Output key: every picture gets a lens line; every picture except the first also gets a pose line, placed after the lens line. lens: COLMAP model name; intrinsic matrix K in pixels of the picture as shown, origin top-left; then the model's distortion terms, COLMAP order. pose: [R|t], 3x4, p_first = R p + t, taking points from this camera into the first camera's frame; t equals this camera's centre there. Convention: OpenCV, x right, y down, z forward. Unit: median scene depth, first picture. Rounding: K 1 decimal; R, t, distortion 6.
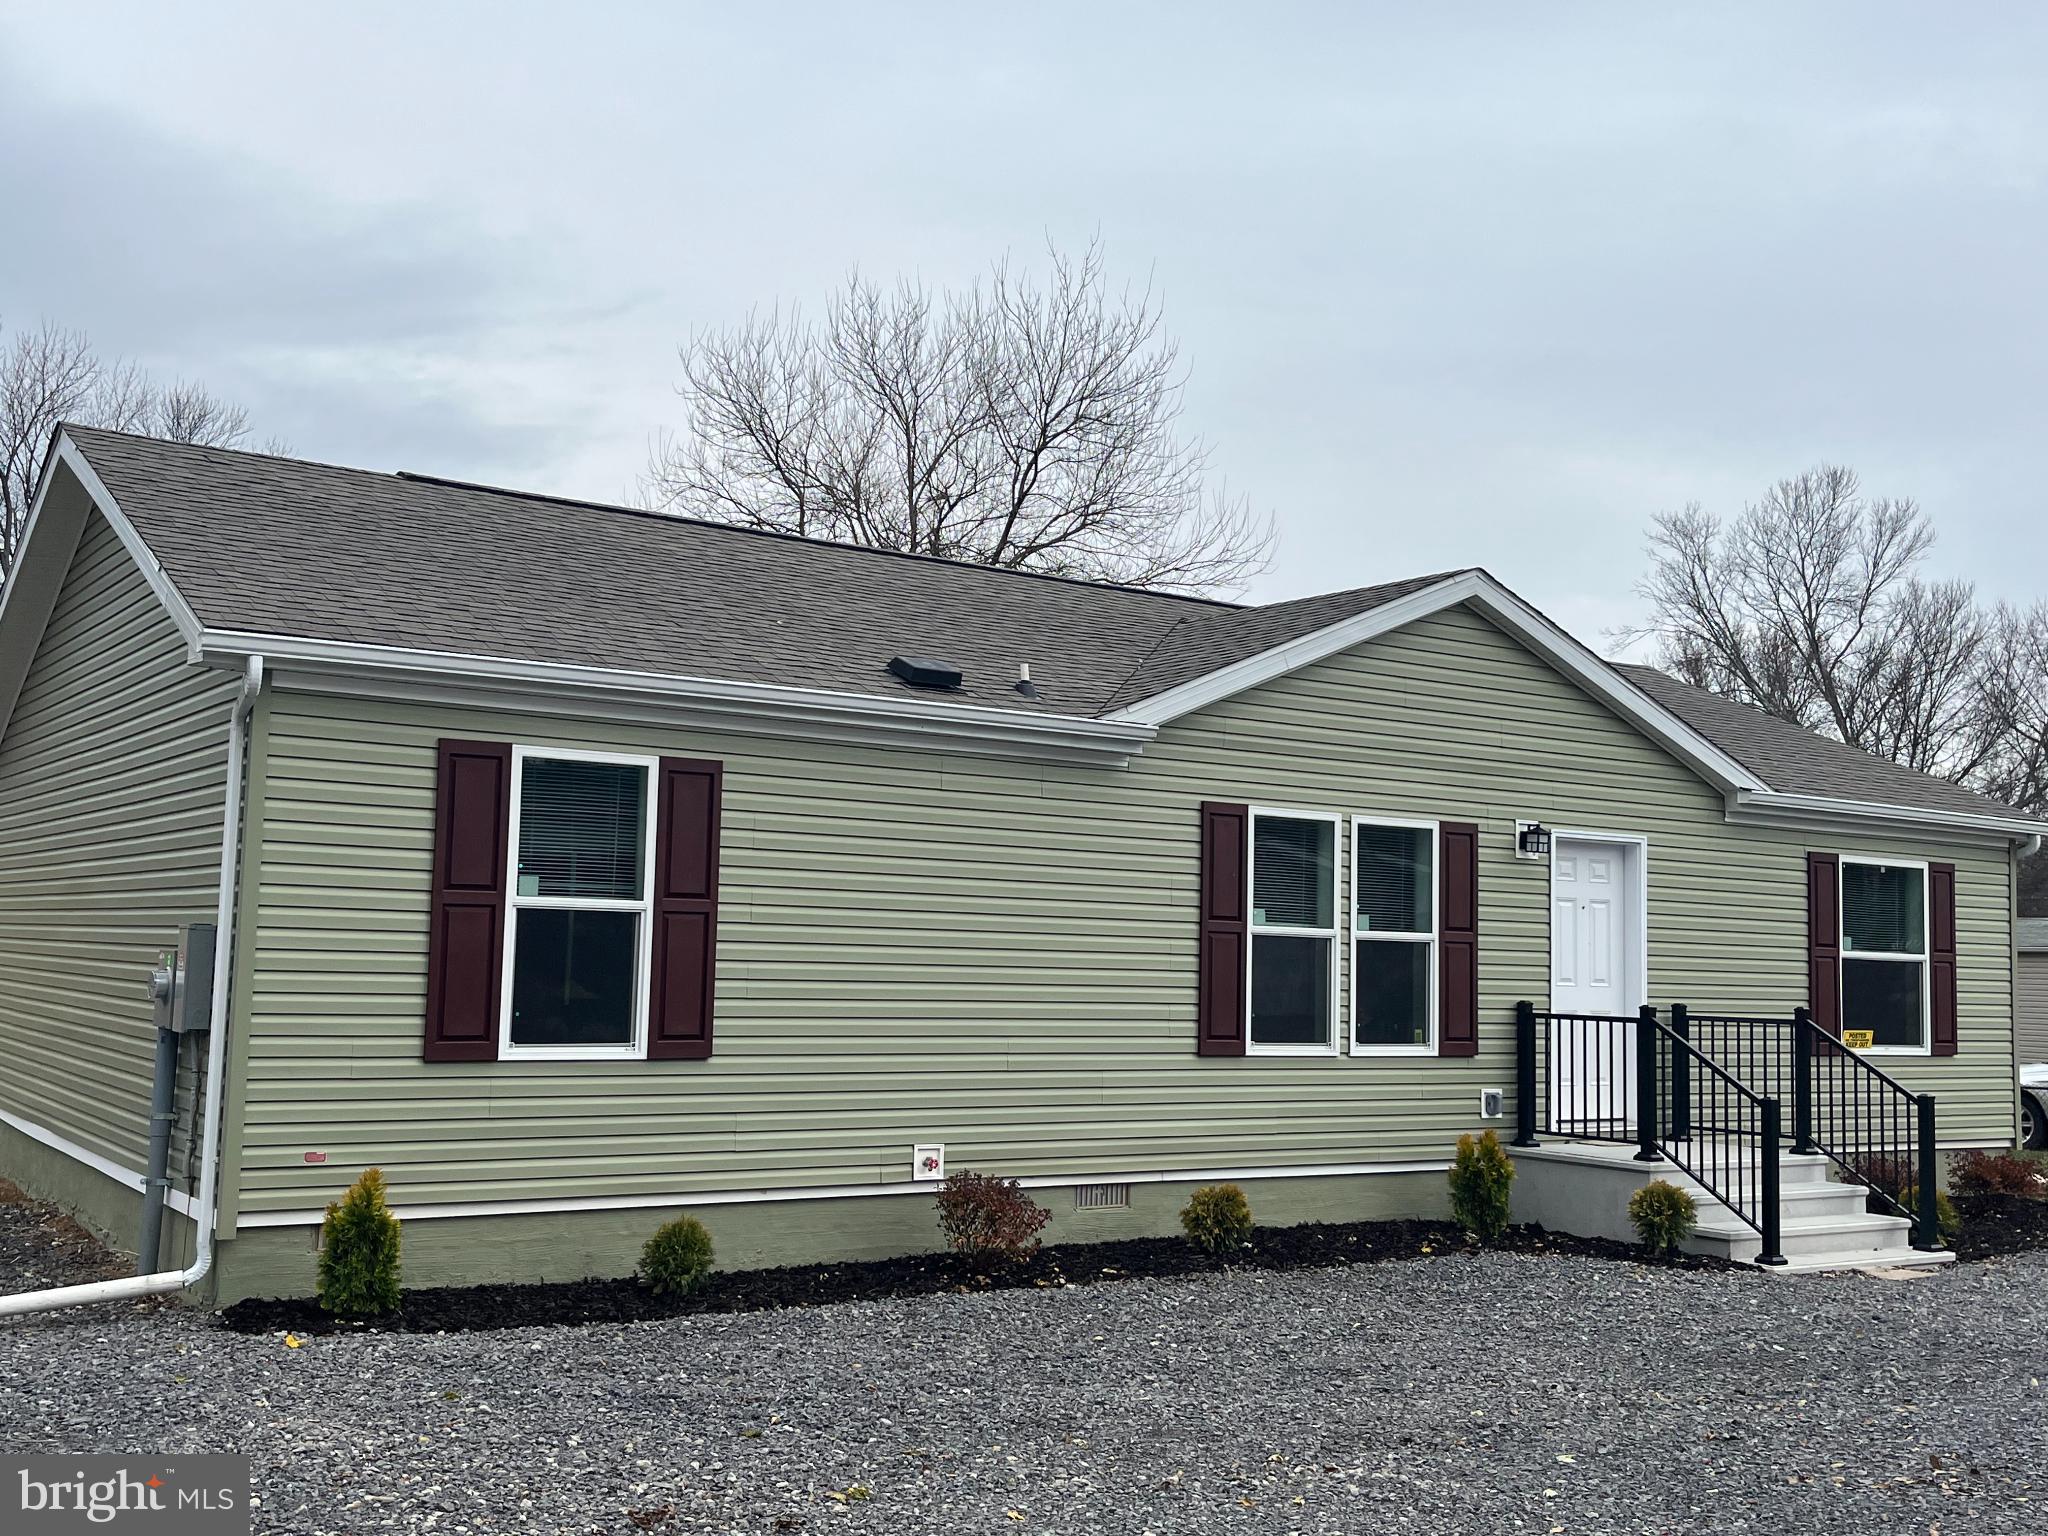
lens RADIAL K [[2071.5, 0, 1023.6], [0, 2071.5, 766.6], [0, 0, 1]] dist [0.053559, -0.013159]
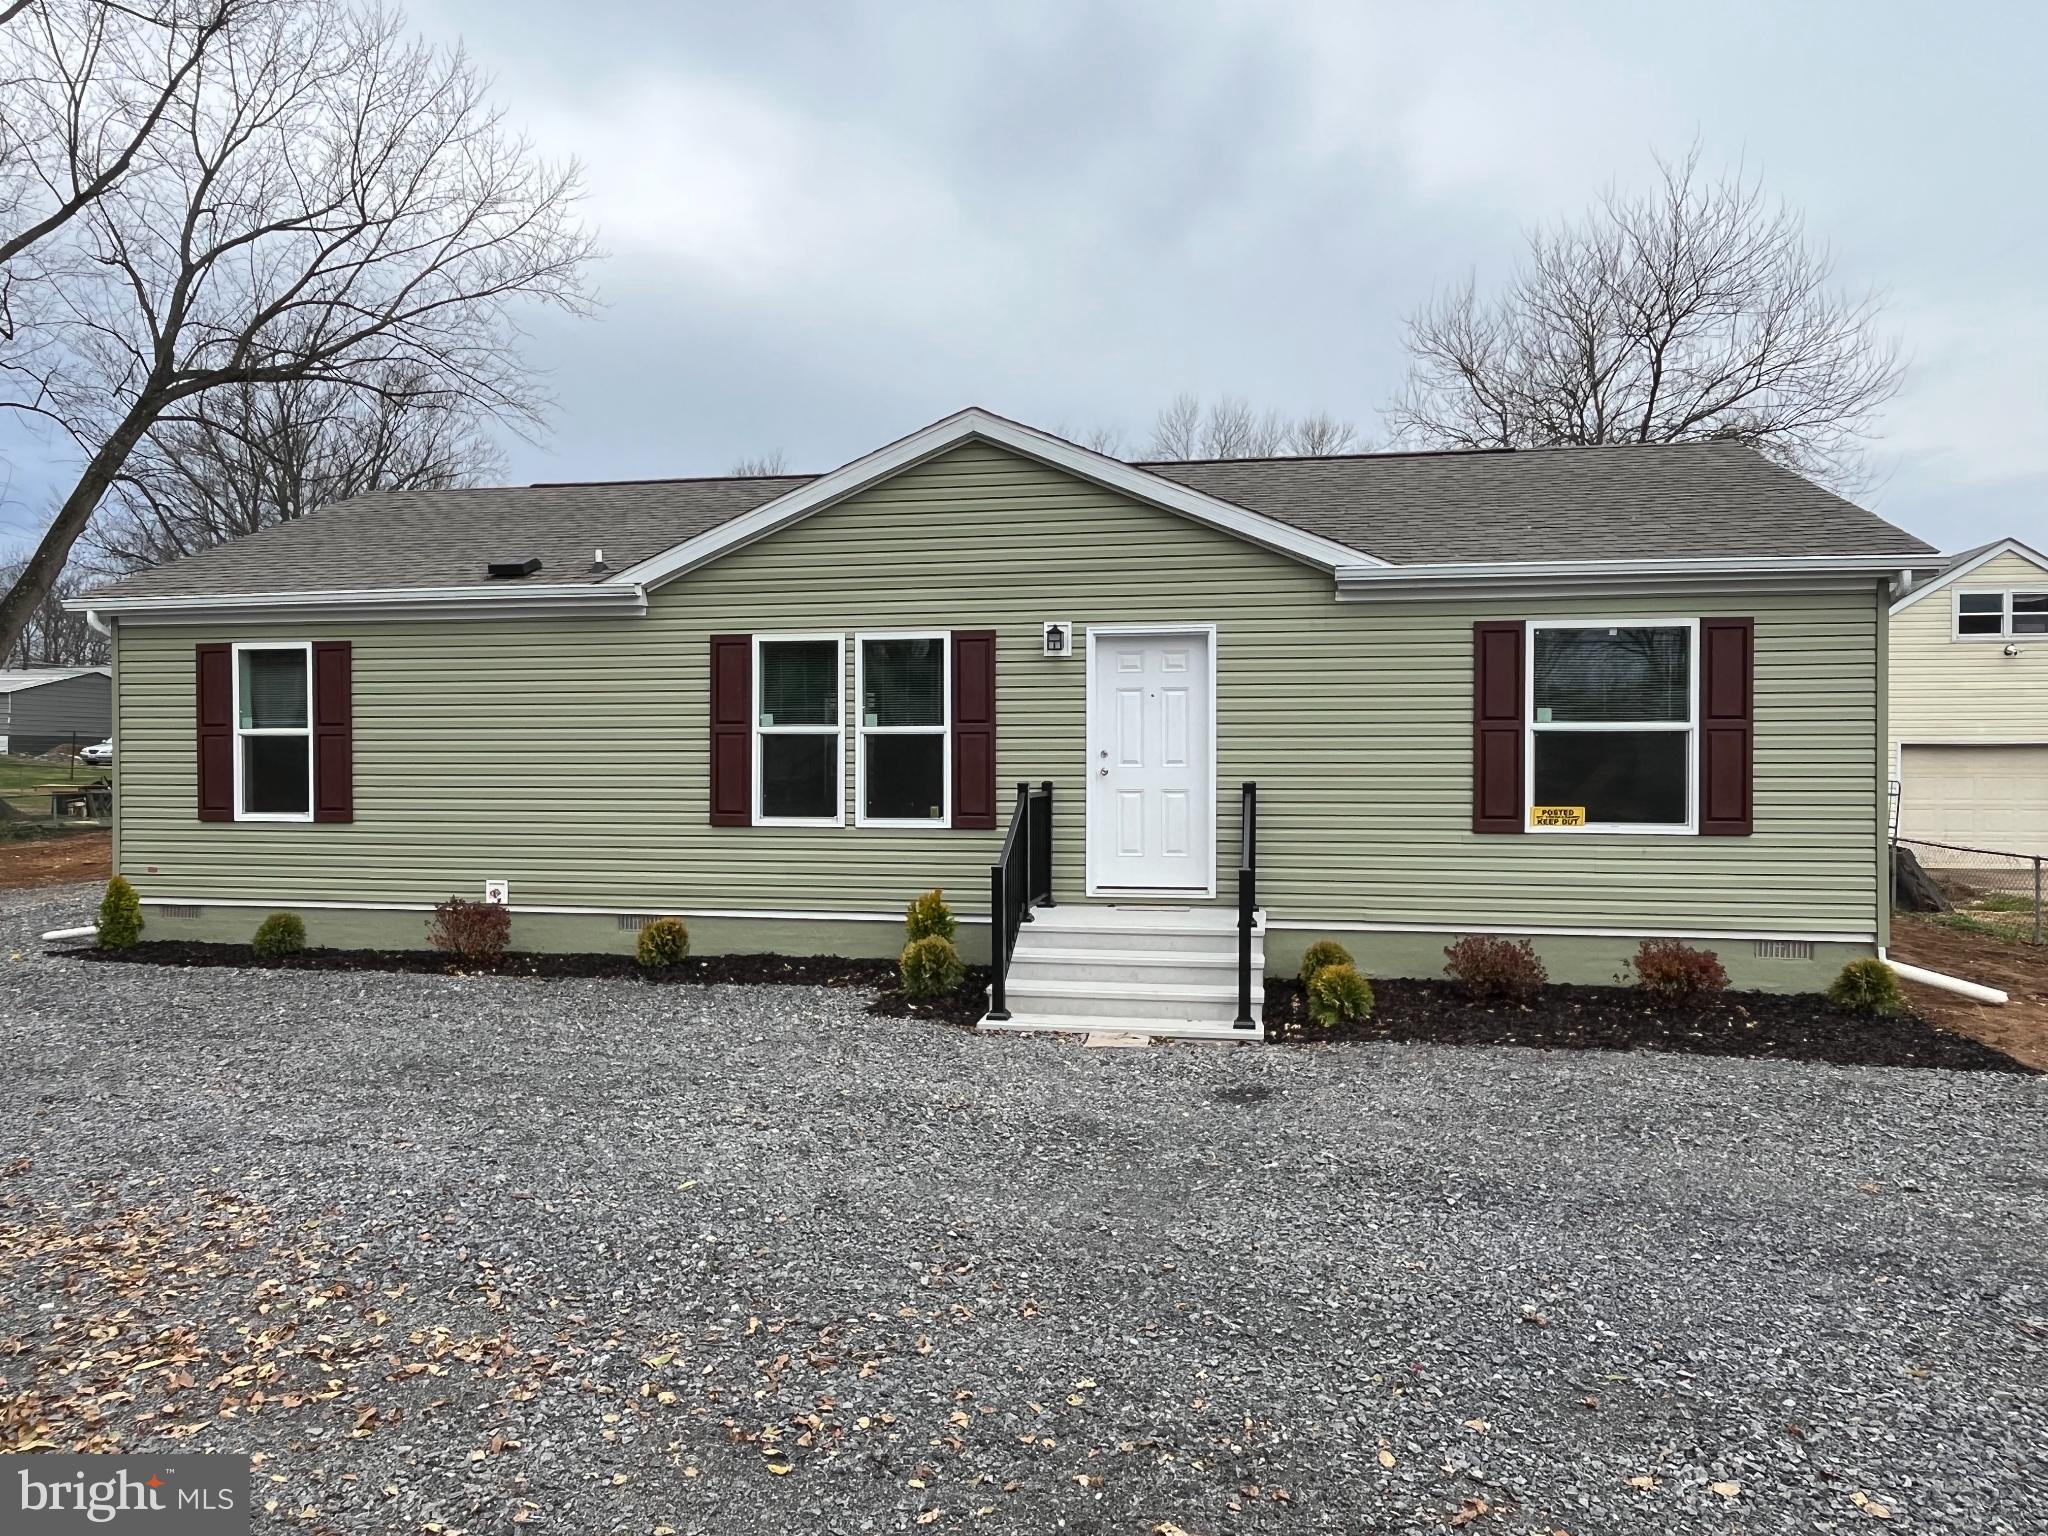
lens RADIAL K [[1290.9, 0, 1024.2], [0, 1290.9, 773.4], [0, 0, 1]] dist [0.000520, -0.000651]
pose [[0.721248, -0.018470, -0.692430, 0.748103], [0.083824, 0.994625, 0.060782, 0.066661], [0.687586, -0.101881, 0.718920, 0.500595]]
